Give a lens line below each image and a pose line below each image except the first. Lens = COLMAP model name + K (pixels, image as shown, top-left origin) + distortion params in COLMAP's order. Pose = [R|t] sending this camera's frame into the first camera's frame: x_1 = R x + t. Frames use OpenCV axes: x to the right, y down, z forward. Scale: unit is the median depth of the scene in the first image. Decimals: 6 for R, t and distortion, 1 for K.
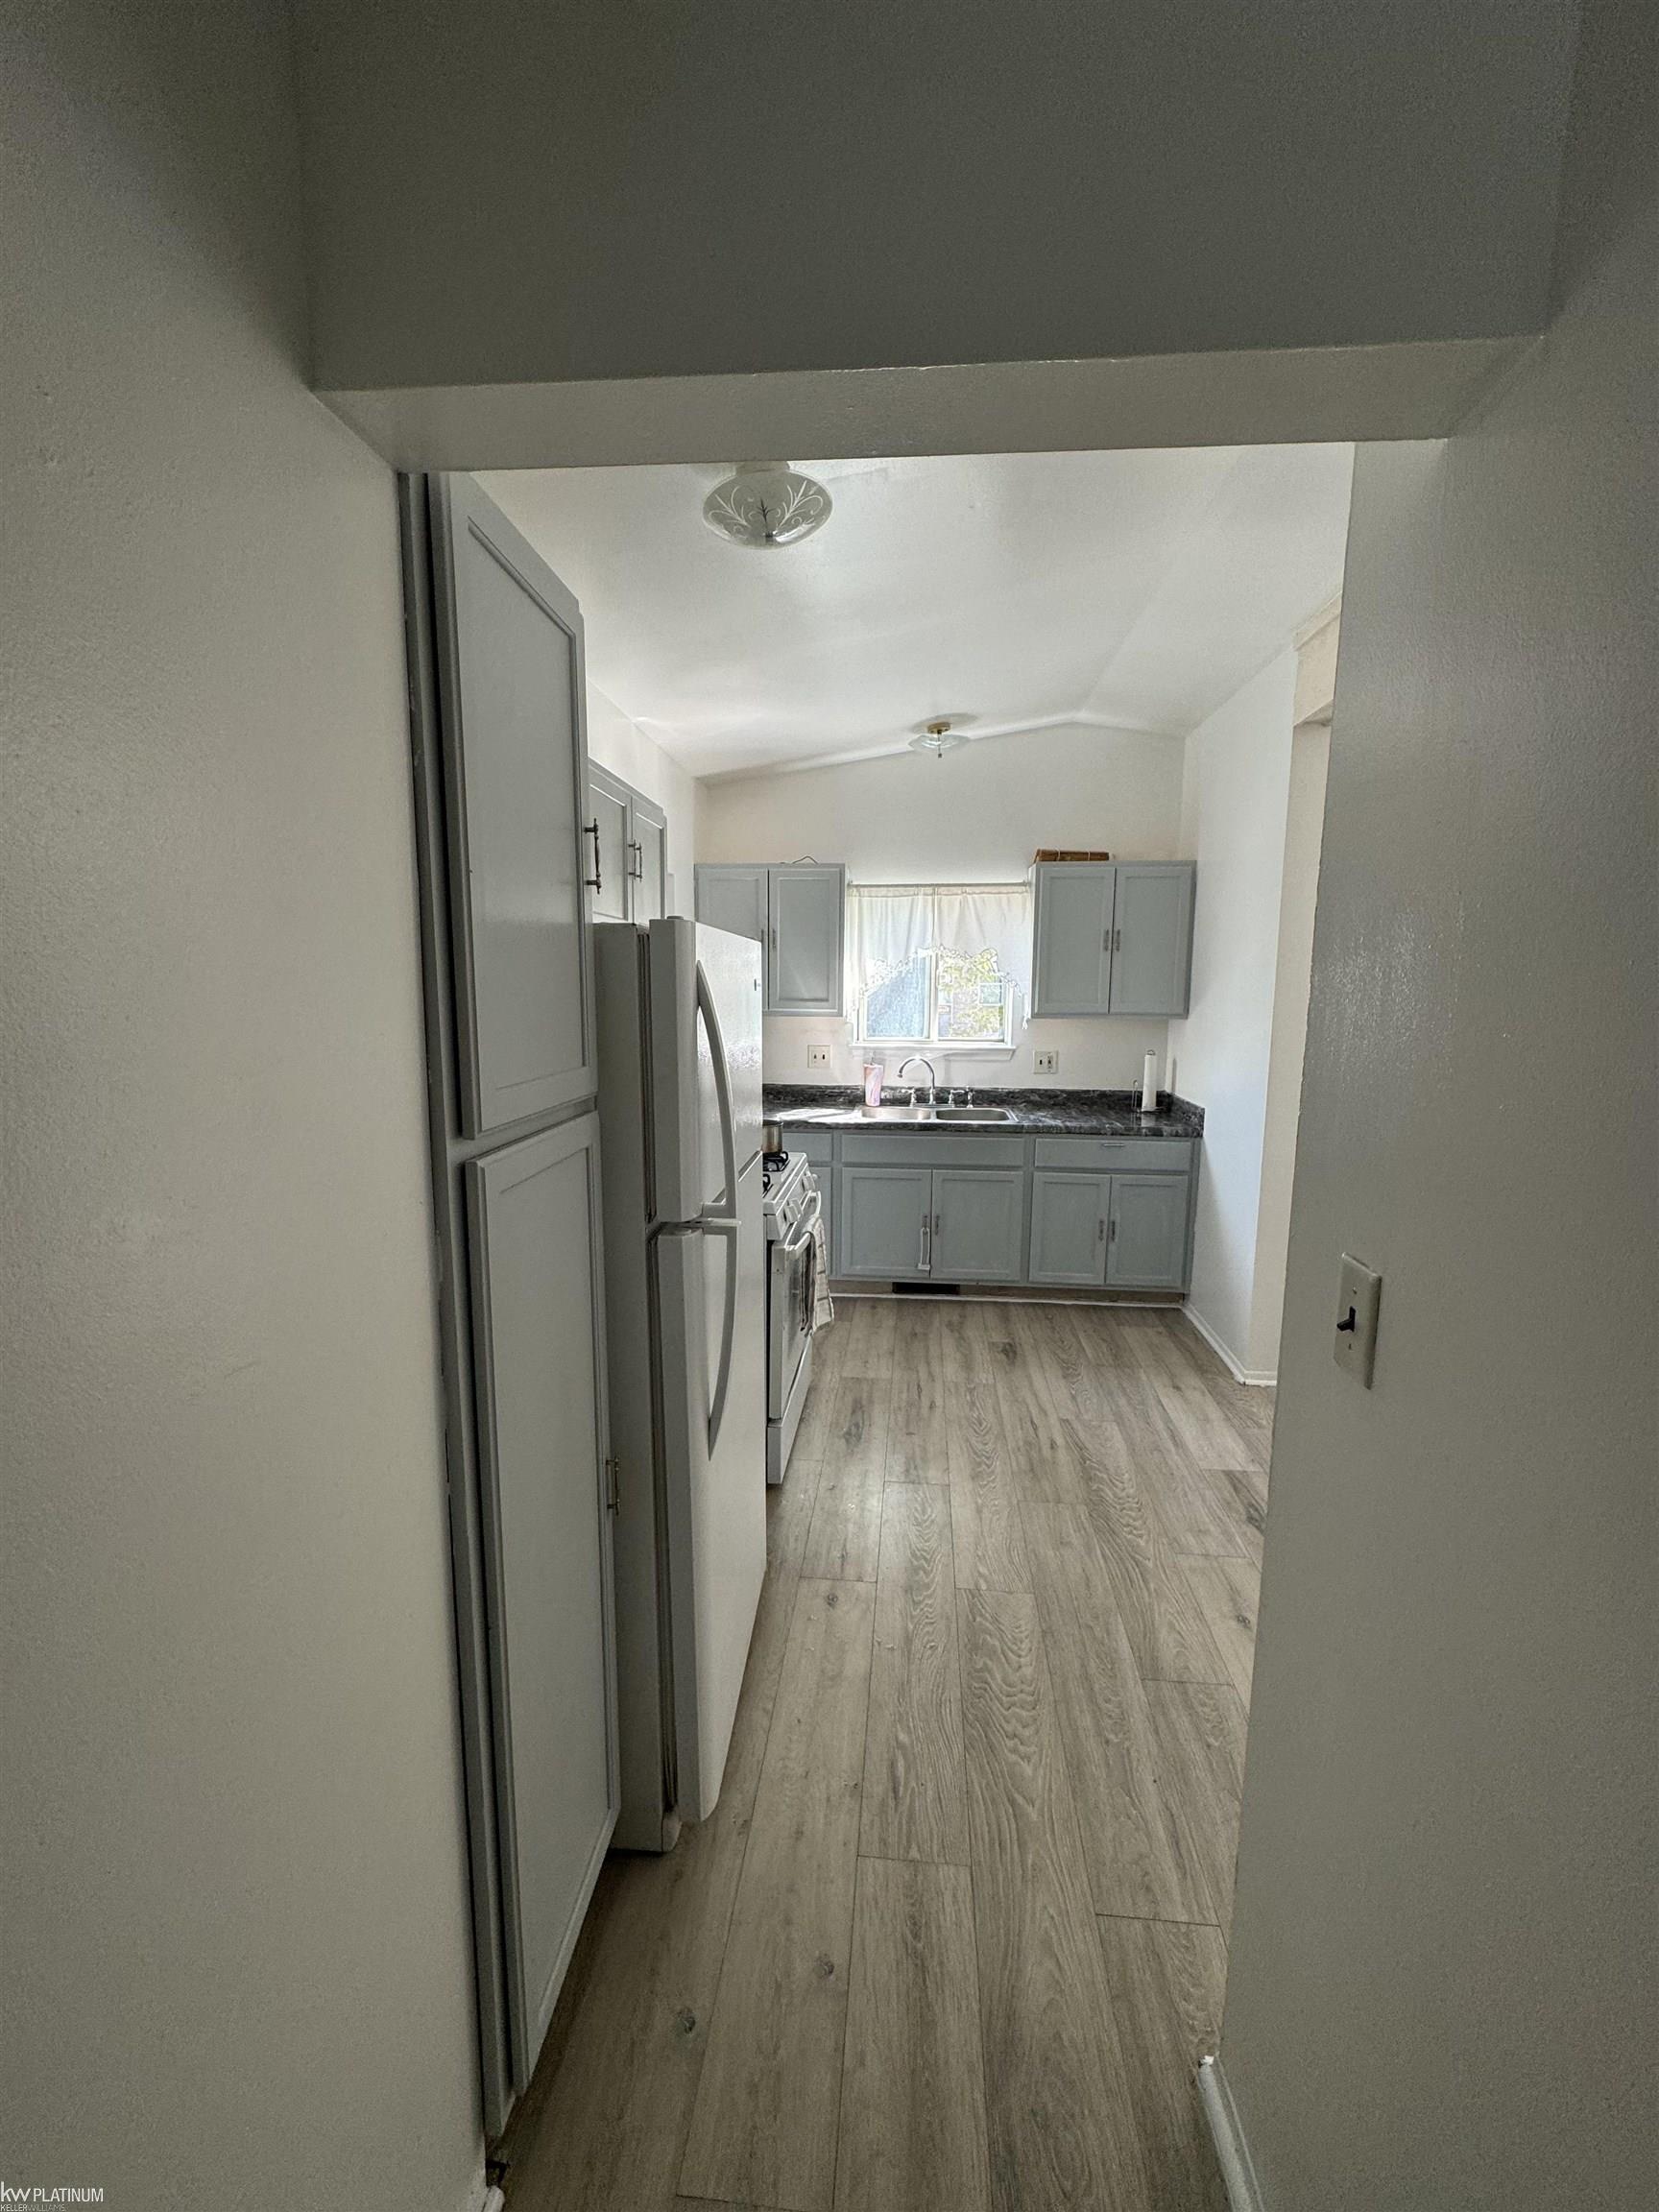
lens RADIAL K [[890.1, 0, 829.5], [0, 890.1, 1106.0], [0, 0, 1]] dist [-0.000397, -0.000064]
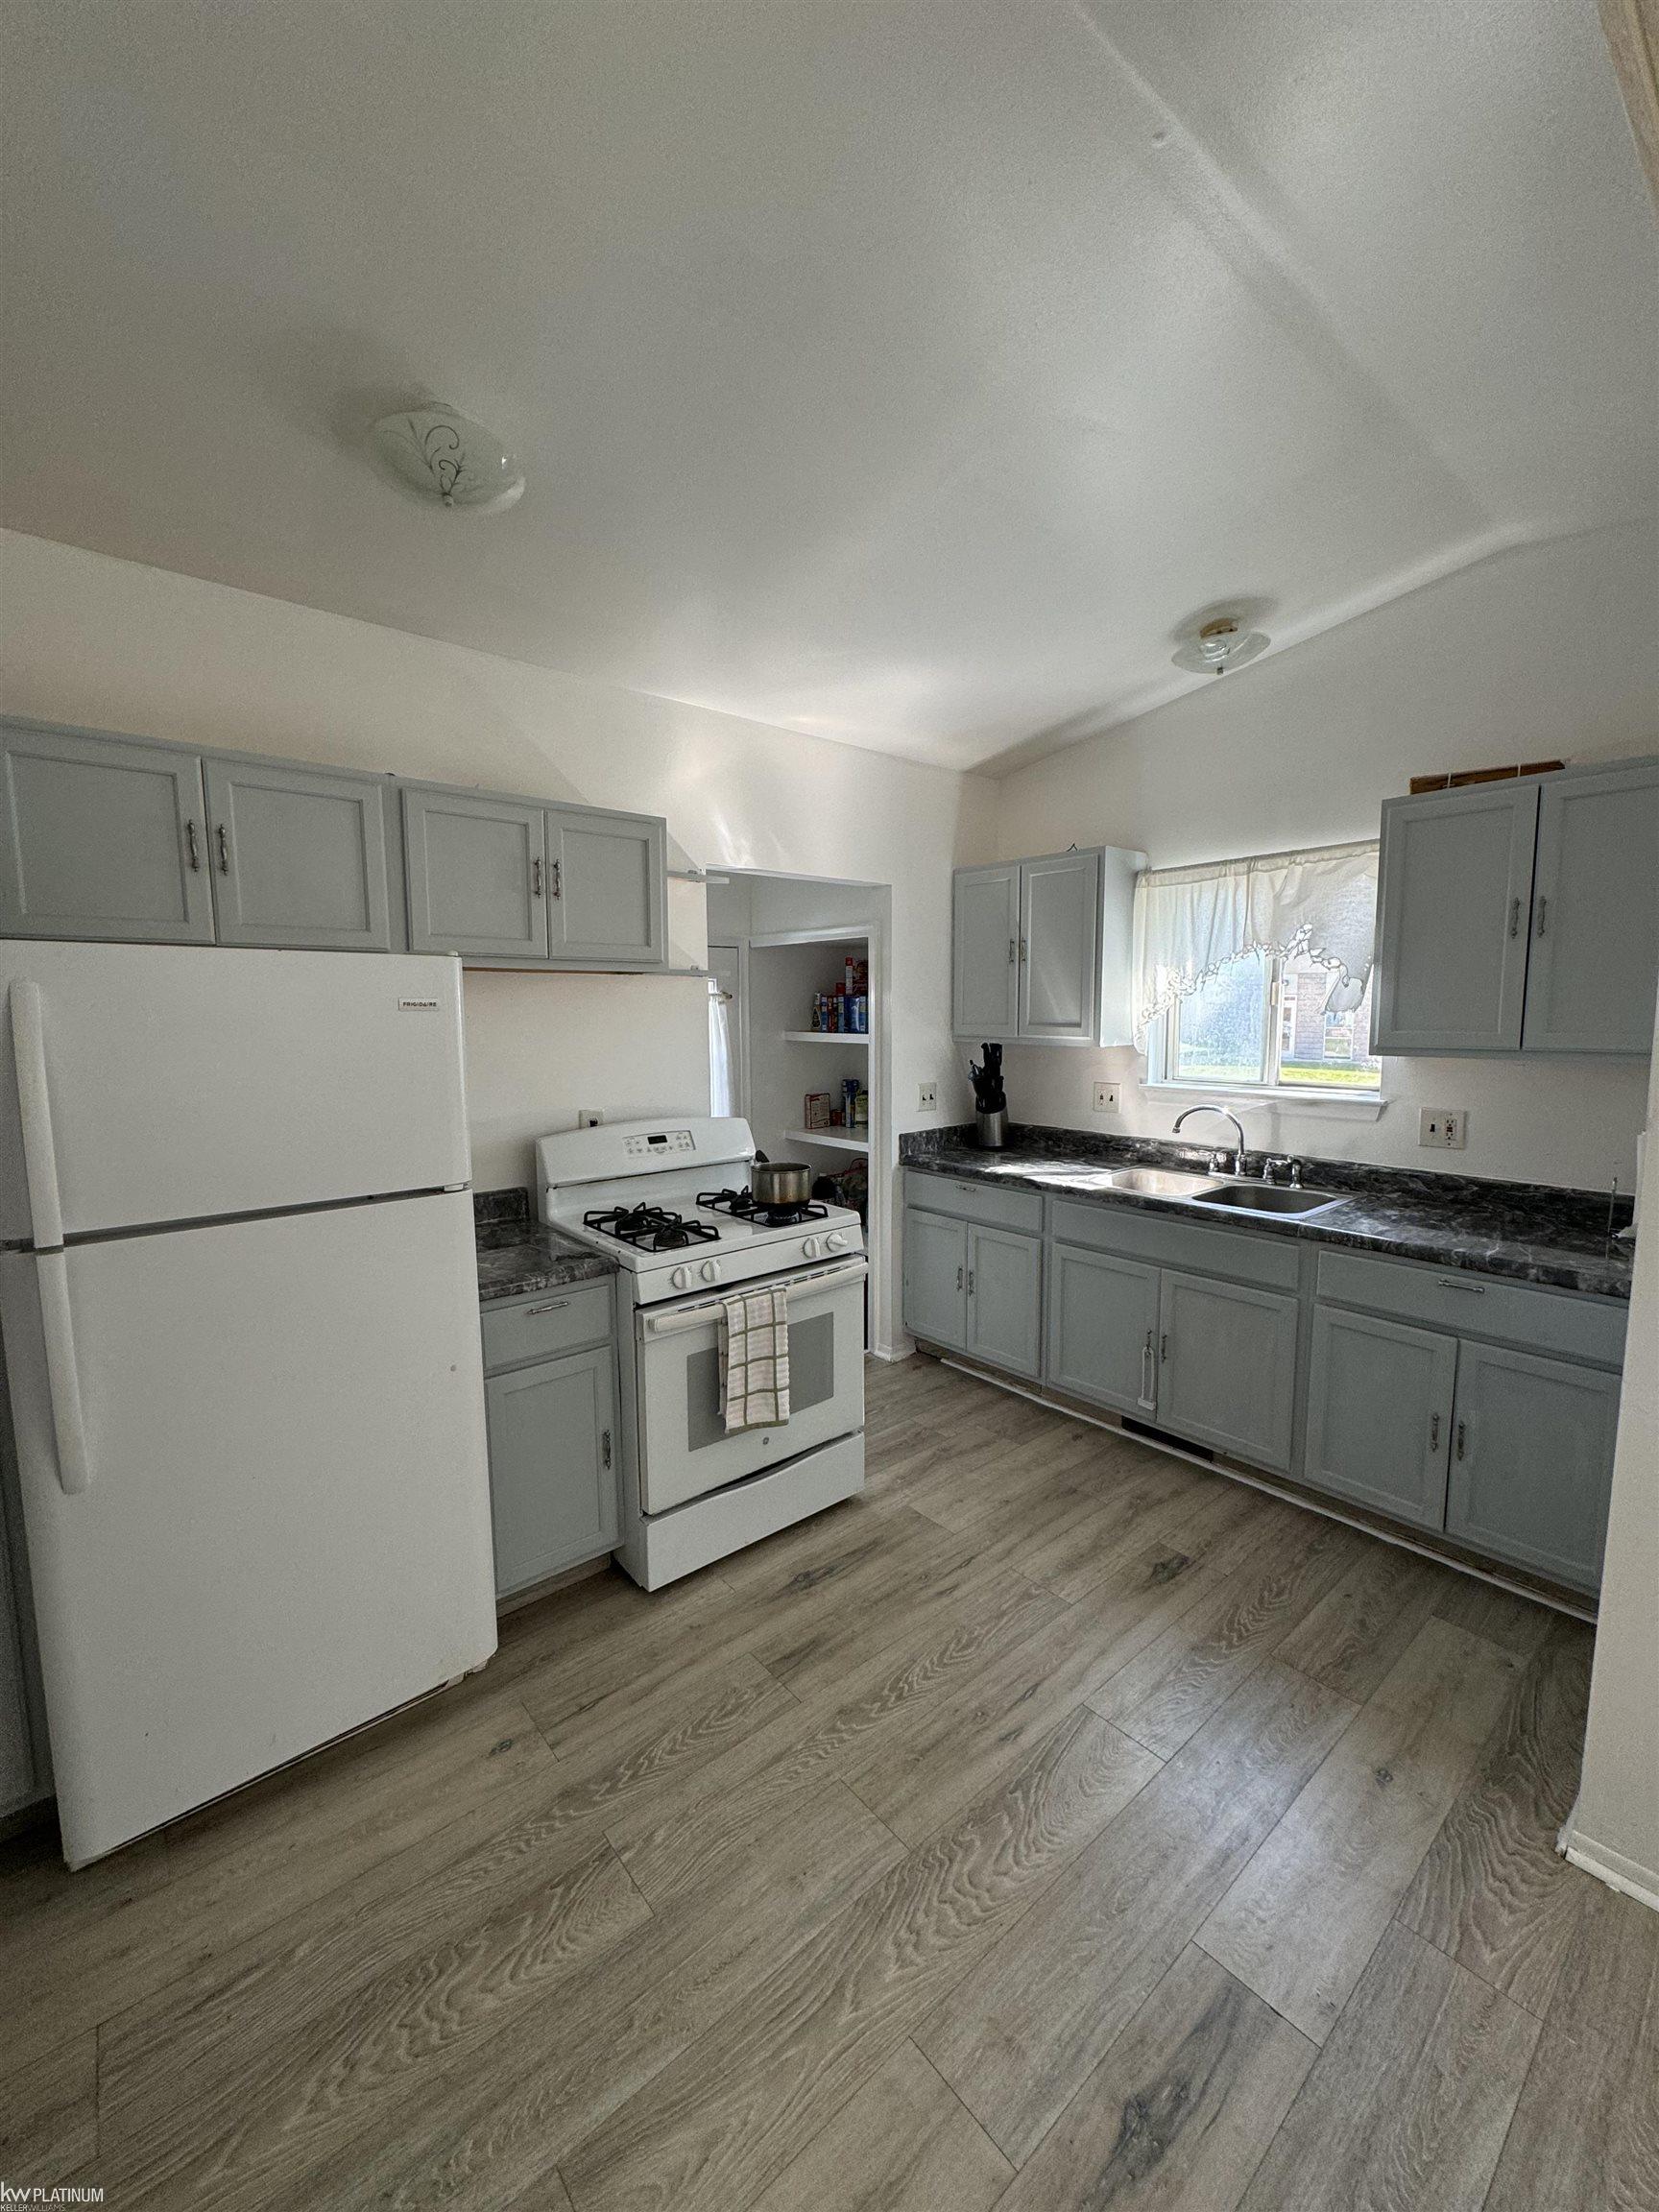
lens RADIAL K [[879.4, 0, 829.5], [0, 879.4, 1106.0], [0, 0, 1]] dist [0.001358, -0.000475]
pose [[0.711092, 0.066151, -0.699980, 0.419530], [-0.085383, 0.996321, 0.007417, -0.039012], [0.697895, 0.054492, 0.714124, 0.333233]]
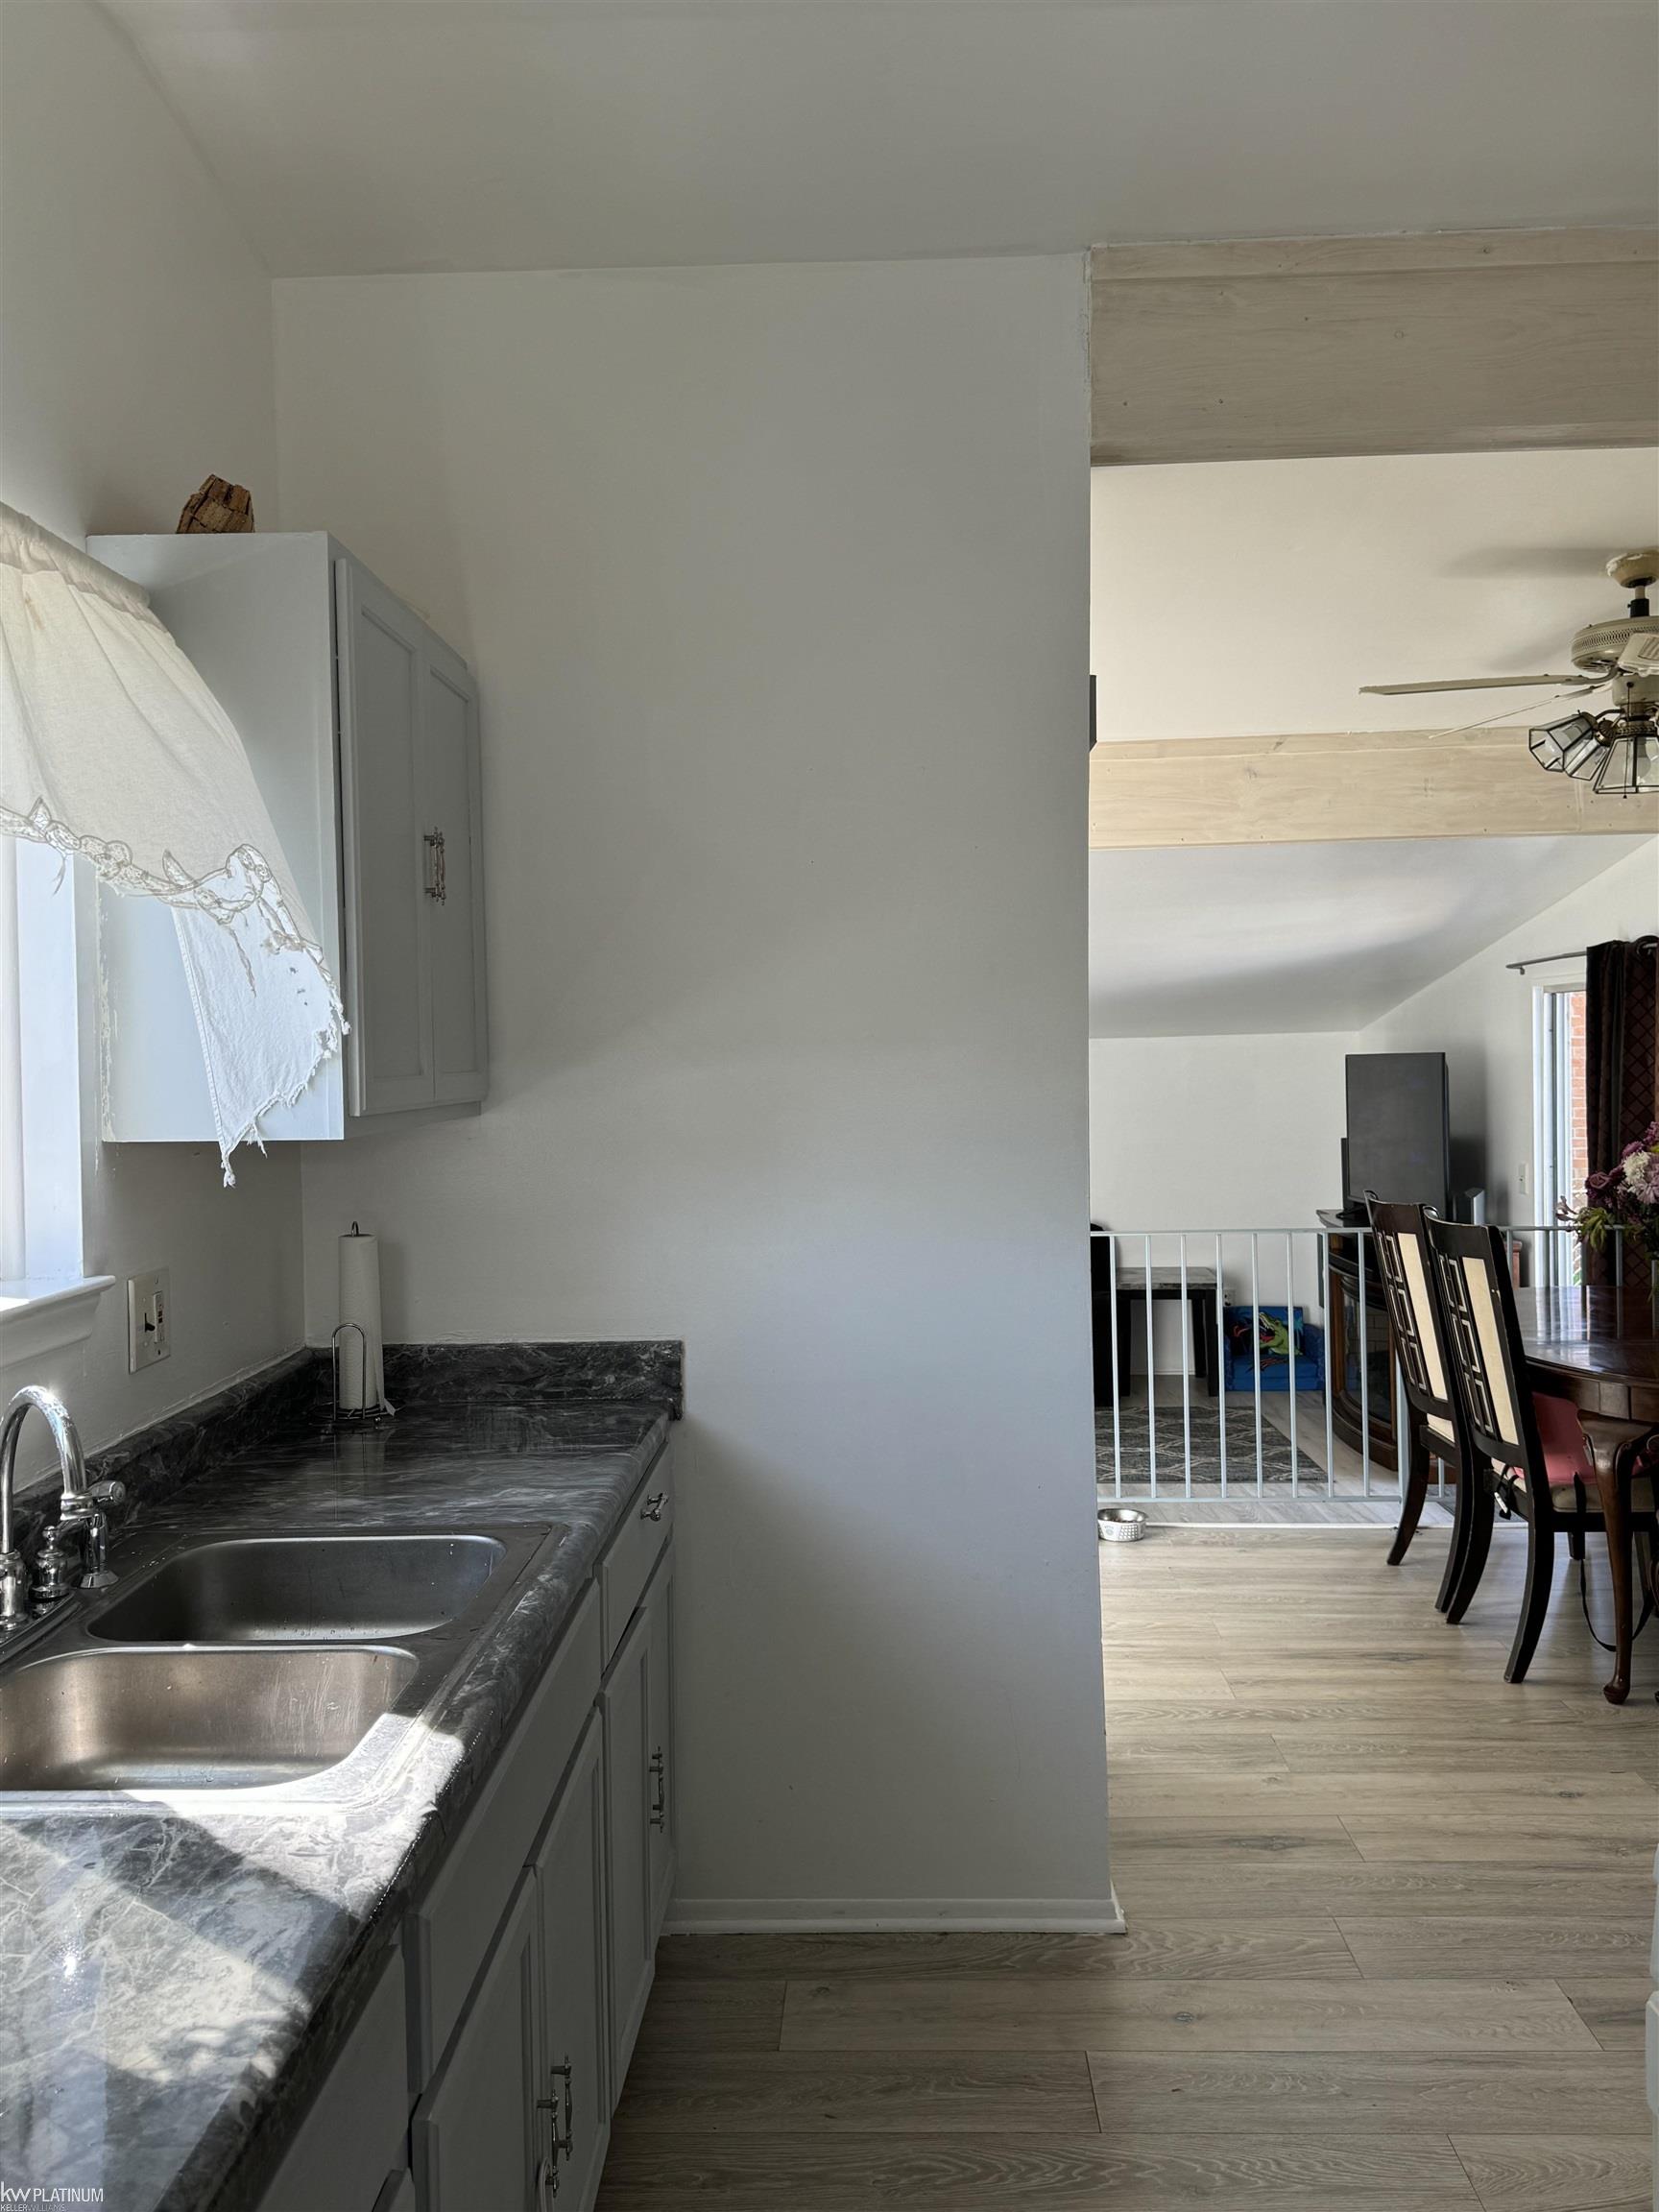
lens RADIAL K [[1803.2, 0, 829.5], [0, 1803.2, 1106.0], [0, 0, 1]] dist [-0.000589, 0.000479]
pose [[-0.060945, -0.032864, 0.997600, -0.316262], [0.163571, 0.985617, 0.042462, -0.114413], [-0.984647, 0.165766, -0.054693, 0.960411]]
